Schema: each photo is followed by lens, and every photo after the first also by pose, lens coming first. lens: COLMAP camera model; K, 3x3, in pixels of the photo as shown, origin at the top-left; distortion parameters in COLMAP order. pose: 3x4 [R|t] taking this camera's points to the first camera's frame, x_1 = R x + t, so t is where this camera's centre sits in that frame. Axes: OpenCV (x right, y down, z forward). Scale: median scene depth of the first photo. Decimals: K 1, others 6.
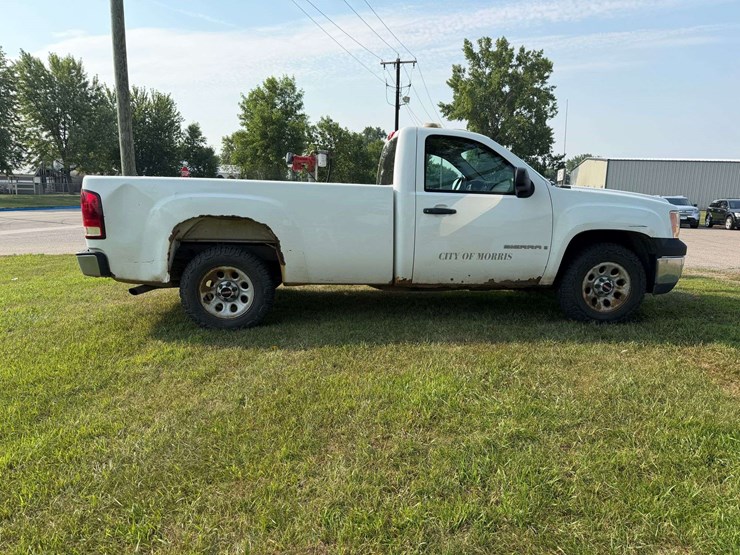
lens RADIAL K [[528.0, 0, 366.6], [0, 528.0, 275.1], [0, 0, 1]] dist [0.060877, -0.079067]
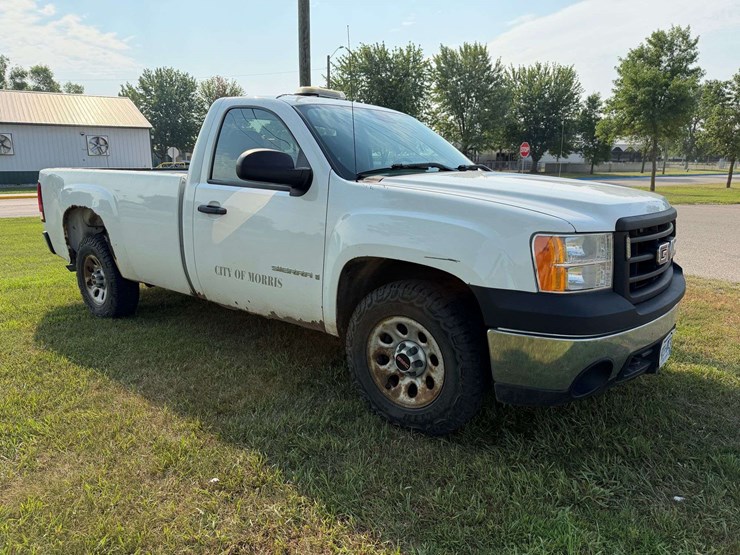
lens RADIAL K [[525.6, 0, 367.9], [0, 525.6, 276.8], [0, 0, 1]] dist [0.062467, -0.084821]
pose [[0.731173, 0.129227, -0.669841, 0.094213], [-0.095532, 0.991615, 0.087025, -0.013167], [0.675470, 0.000360, 0.737387, 0.069482]]
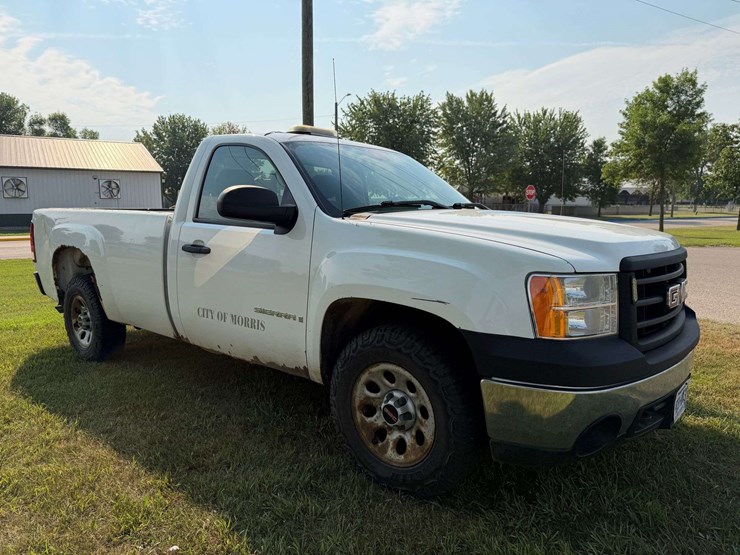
lens RADIAL K [[527.2, 0, 364.6], [0, 527.2, 280.2], [0, 0, 1]] dist [0.052521, -0.066413]
pose [[0.716675, 0.082148, -0.692552, 0.093084], [-0.098089, 0.995040, 0.016523, -0.013166], [0.690474, 0.056090, 0.721179, 0.074686]]
